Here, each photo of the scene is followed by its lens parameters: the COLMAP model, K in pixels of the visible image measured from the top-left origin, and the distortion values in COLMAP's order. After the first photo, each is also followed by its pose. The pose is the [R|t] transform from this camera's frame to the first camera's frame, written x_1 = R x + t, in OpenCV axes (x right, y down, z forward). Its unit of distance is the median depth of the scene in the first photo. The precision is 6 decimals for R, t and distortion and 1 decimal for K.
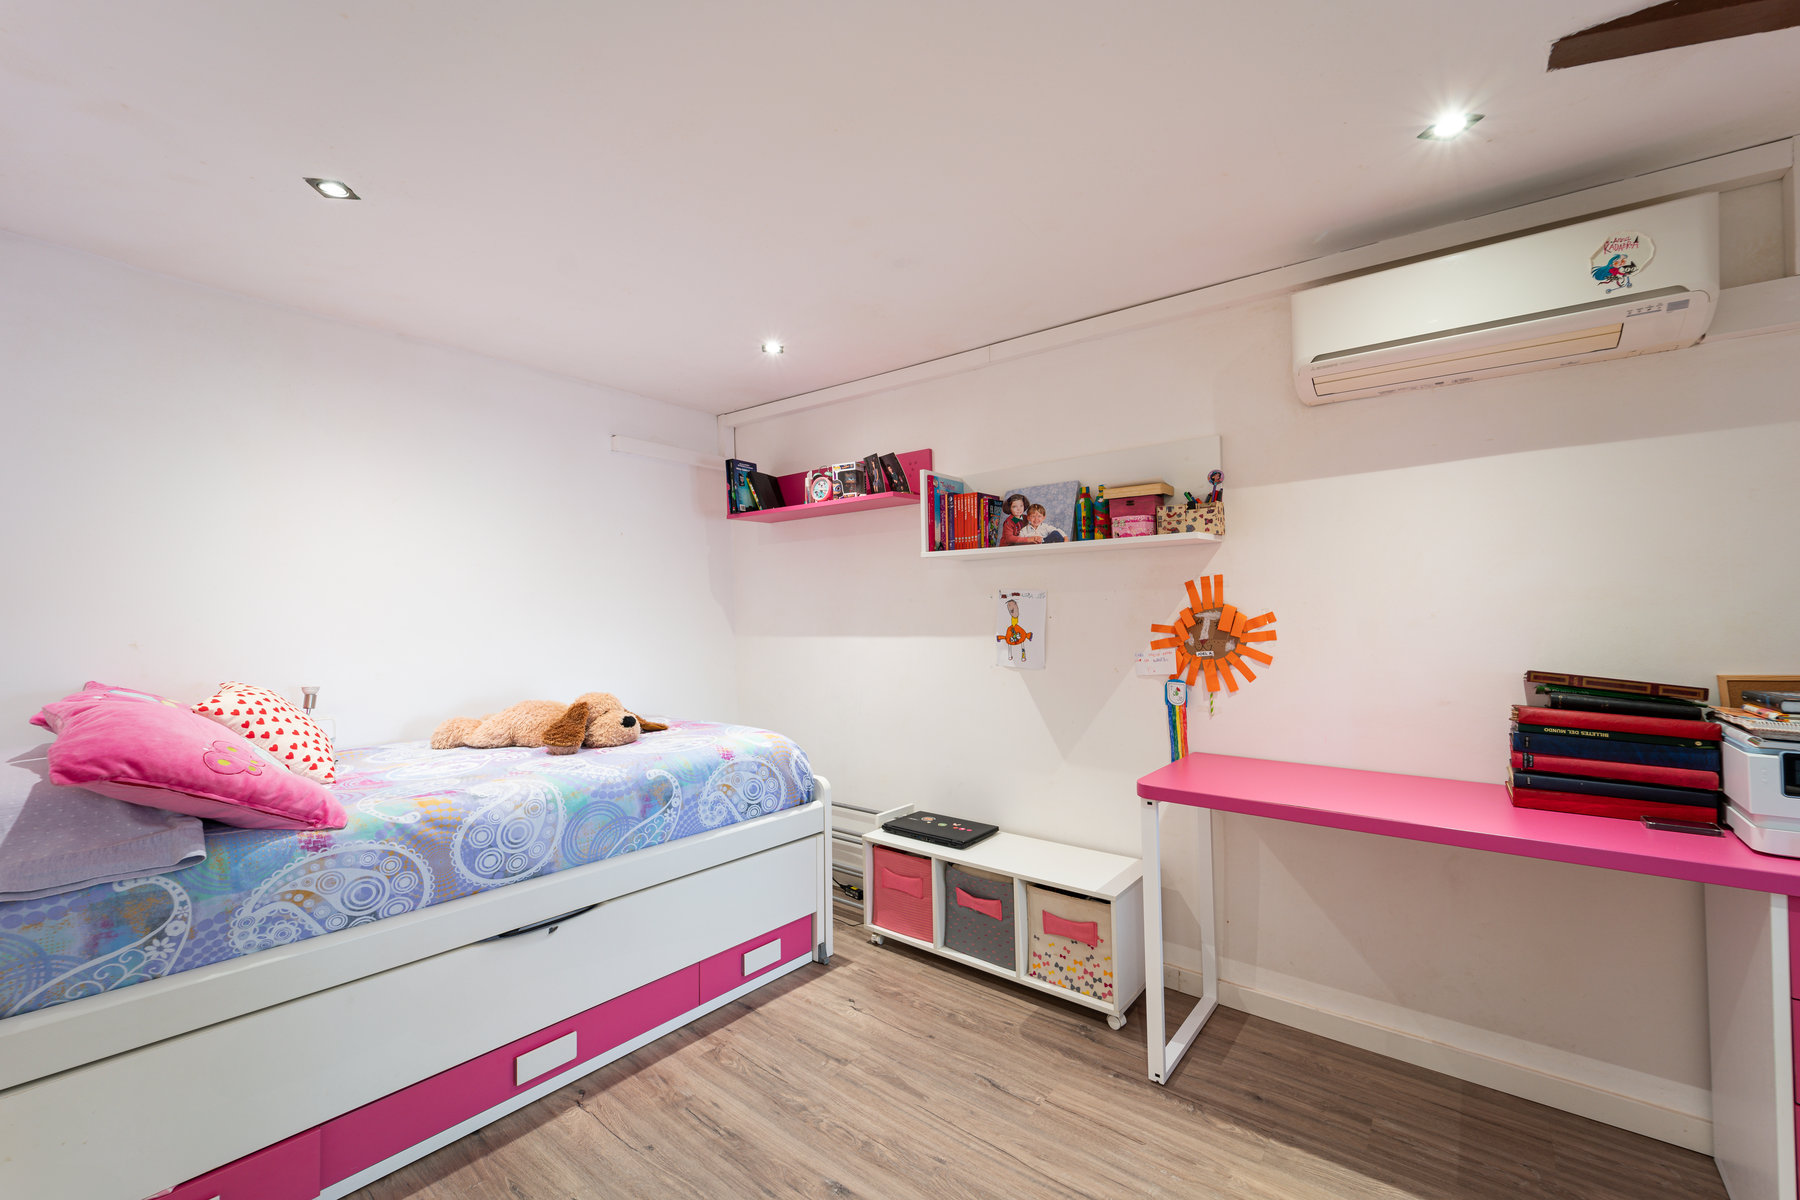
lens RADIAL K [[738.6, 0, 901.9], [0, 738.6, 621.5], [0, 0, 1]] dist [0.001460, 0.000106]
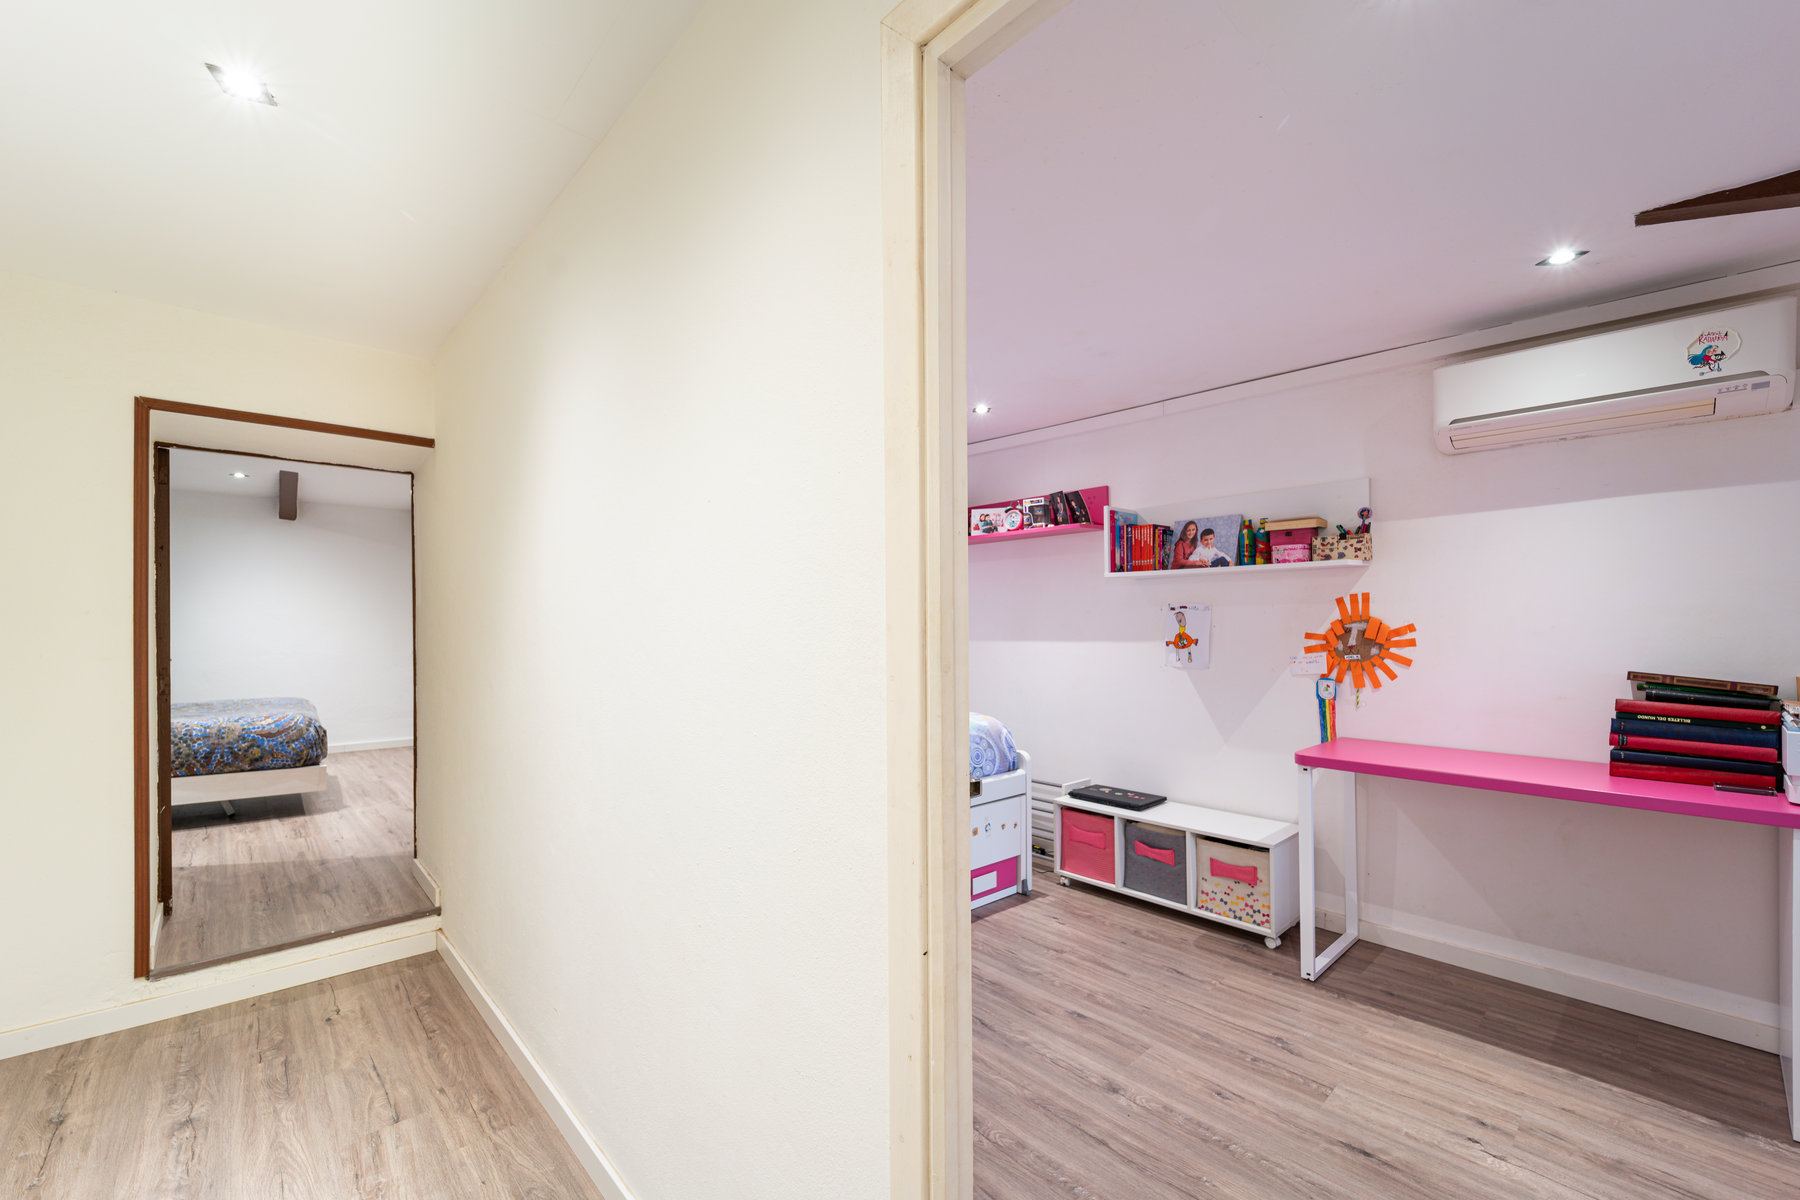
lens RADIAL K [[738.0, 0, 898.0], [0, 738.0, 641.6], [0, 0, 1]] dist [-0.000383, -0.000555]
pose [[0.987532, 0.009098, -0.157158, -0.144800], [-0.006154, 0.999797, 0.019205, -0.000967], [0.157301, -0.017998, 0.987387, -0.332901]]
